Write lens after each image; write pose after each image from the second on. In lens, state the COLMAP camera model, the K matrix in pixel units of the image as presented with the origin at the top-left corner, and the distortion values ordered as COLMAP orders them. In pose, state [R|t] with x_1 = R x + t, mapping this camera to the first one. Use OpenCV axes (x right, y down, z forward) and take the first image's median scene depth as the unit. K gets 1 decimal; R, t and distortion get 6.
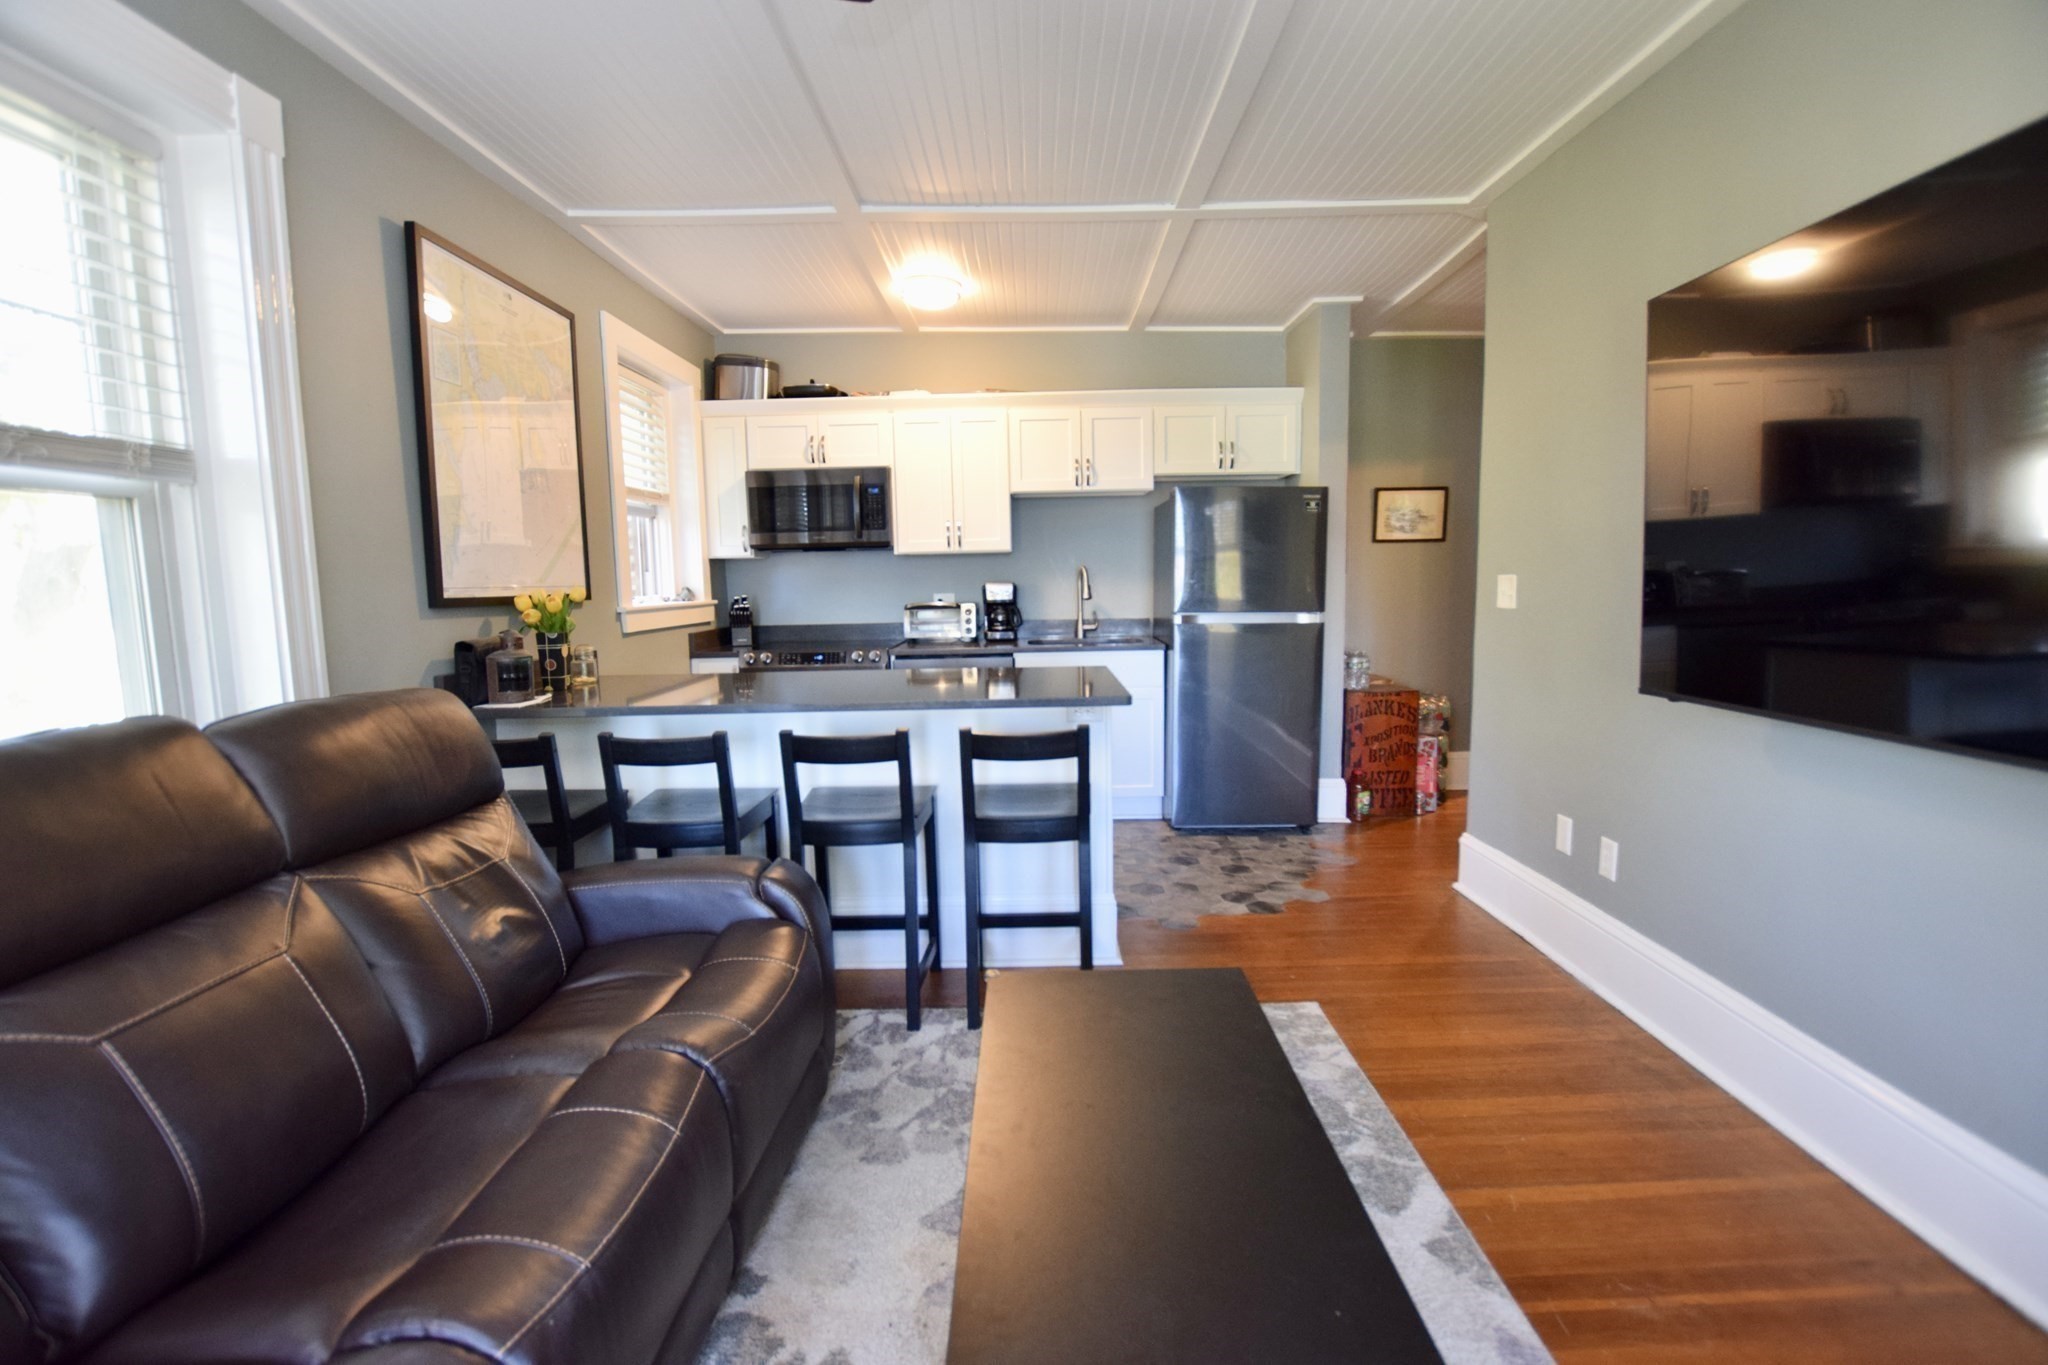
lens RADIAL K [[903.3, 0, 1027.3], [0, 903.3, 676.5], [0, 0, 1]] dist [-0.031292, 0.003483]
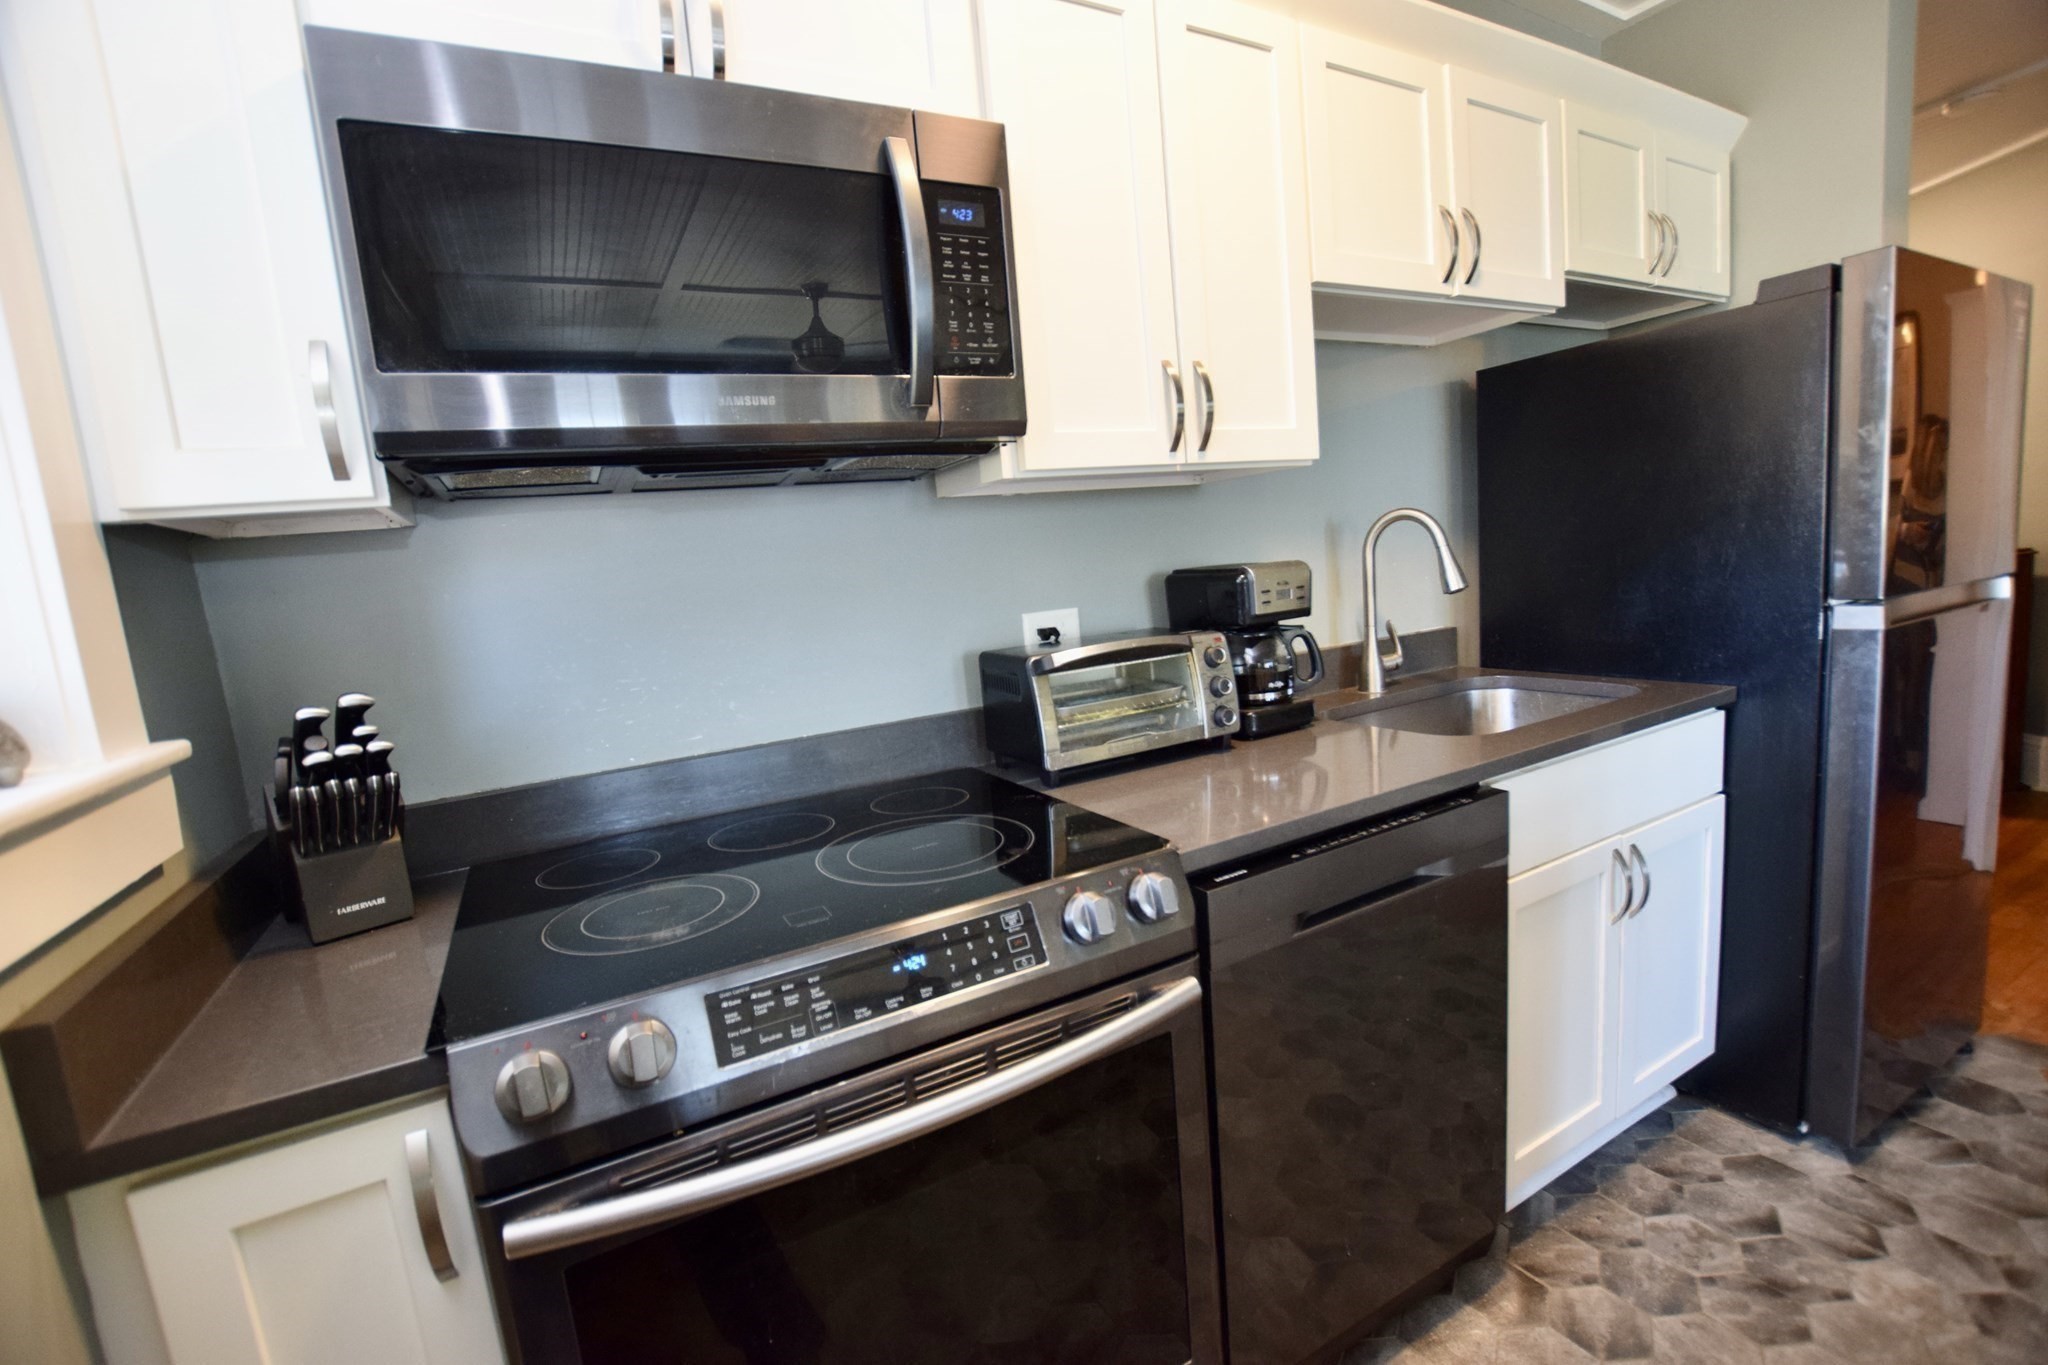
lens RADIAL K [[903.3, 0, 1032.4], [0, 903.3, 692.1], [0, 0, 1]] dist [-0.031292, 0.003483]
pose [[0.867638, -0.125483, 0.481100, -0.296561], [0.123171, 0.991713, 0.036531, -0.084783], [-0.481698, 0.027561, 0.875904, 0.804101]]
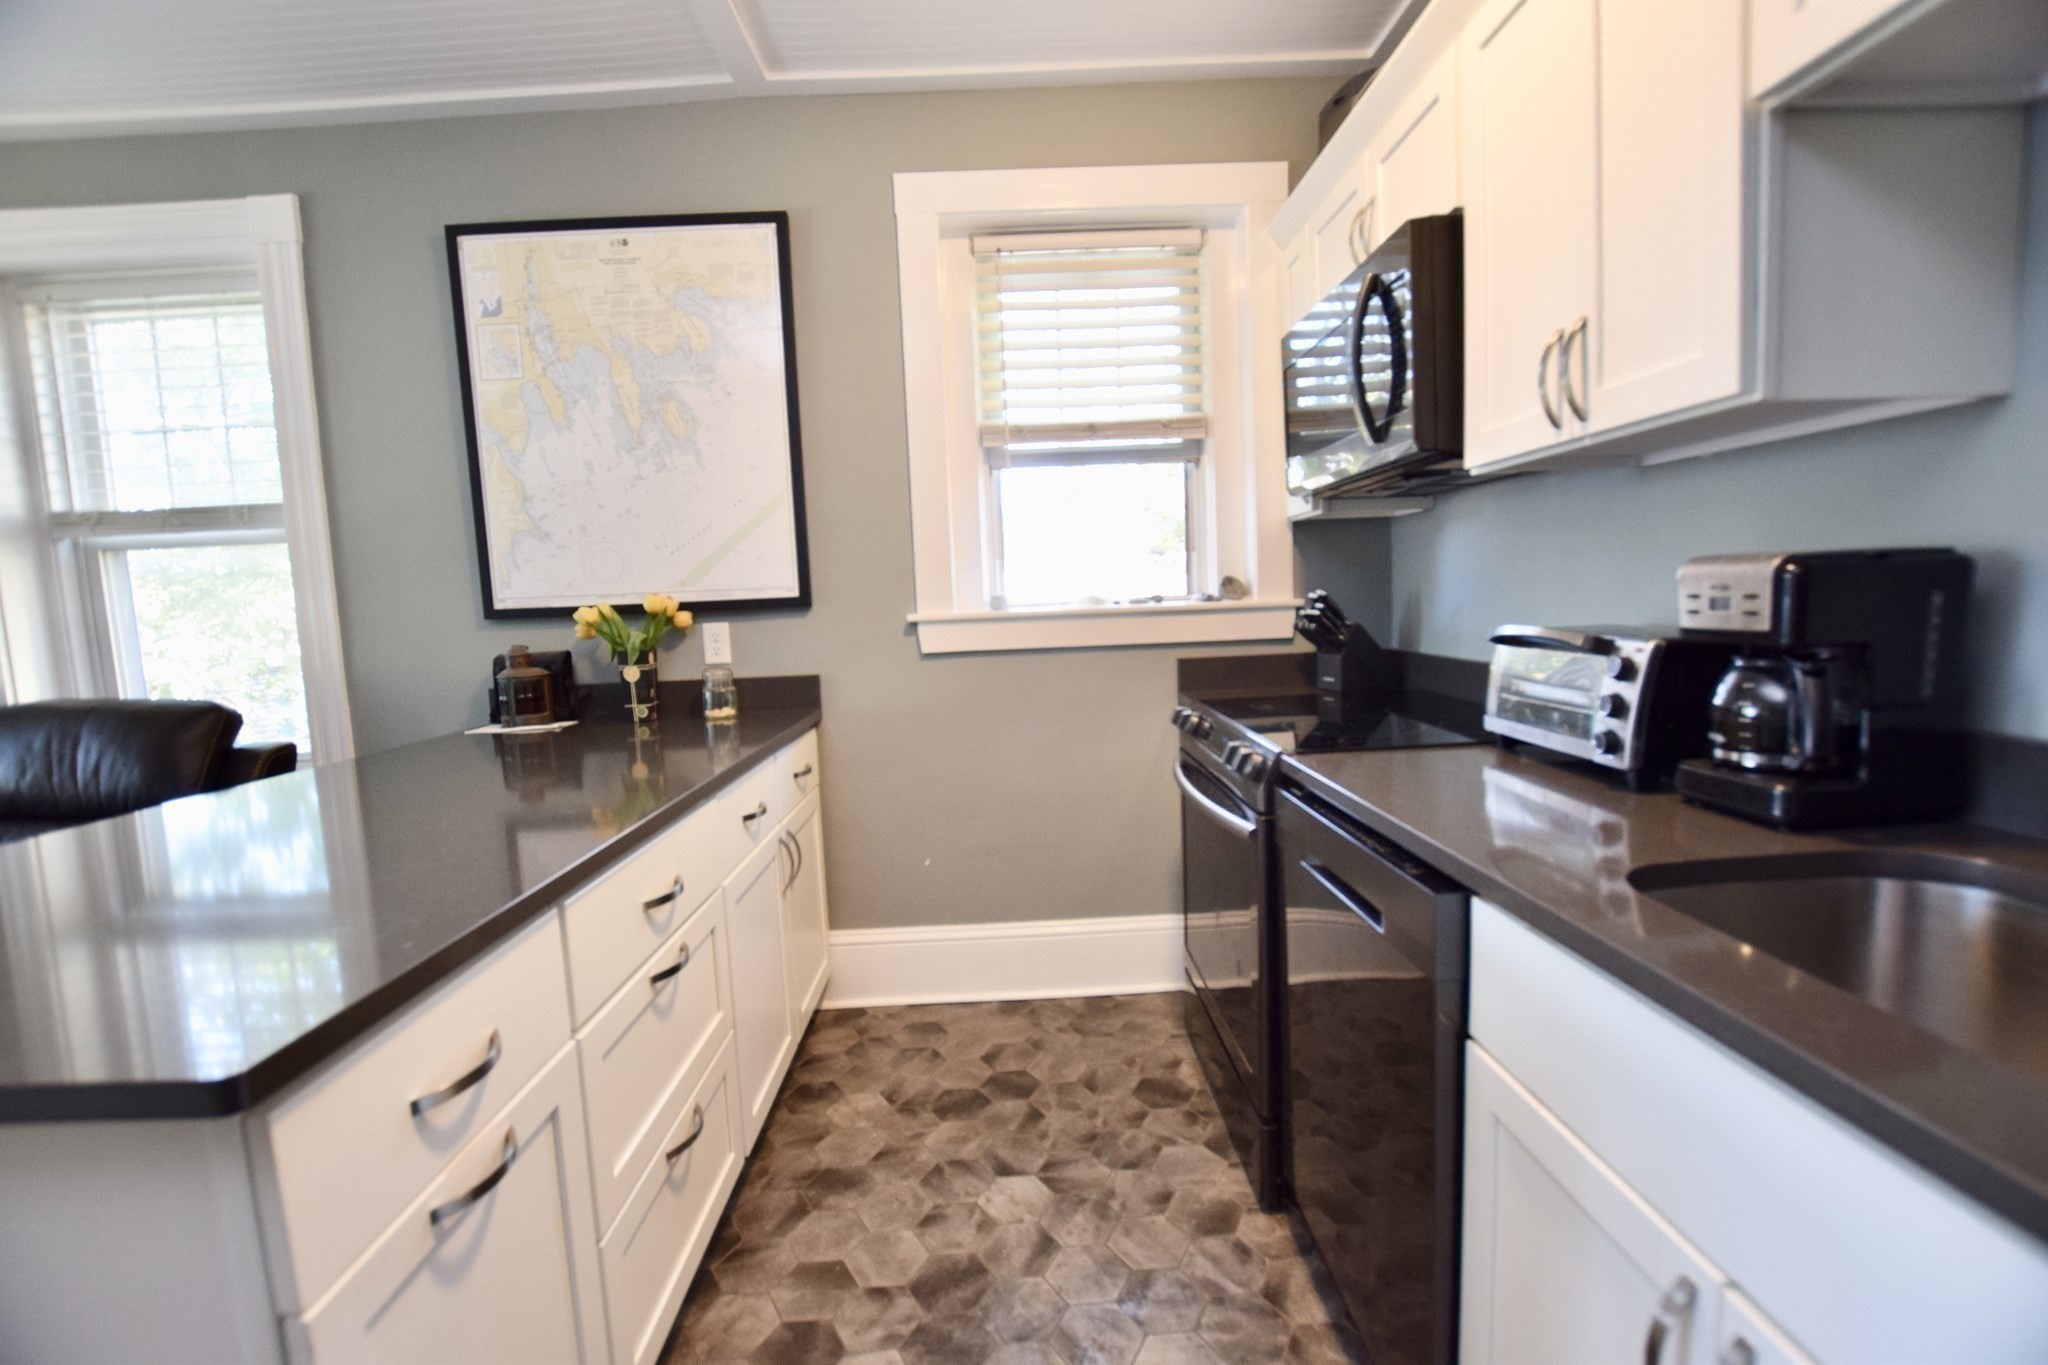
lens RADIAL K [[903.3, 0, 1025.6], [0, 903.3, 687.0], [0, 0, 1]] dist [-0.031292, 0.003483]
pose [[0.037706, 0.121334, -0.991895, 0.196204], [-0.069848, 0.990493, 0.118508, -0.091146], [0.996845, 0.064813, 0.045823, 0.876329]]
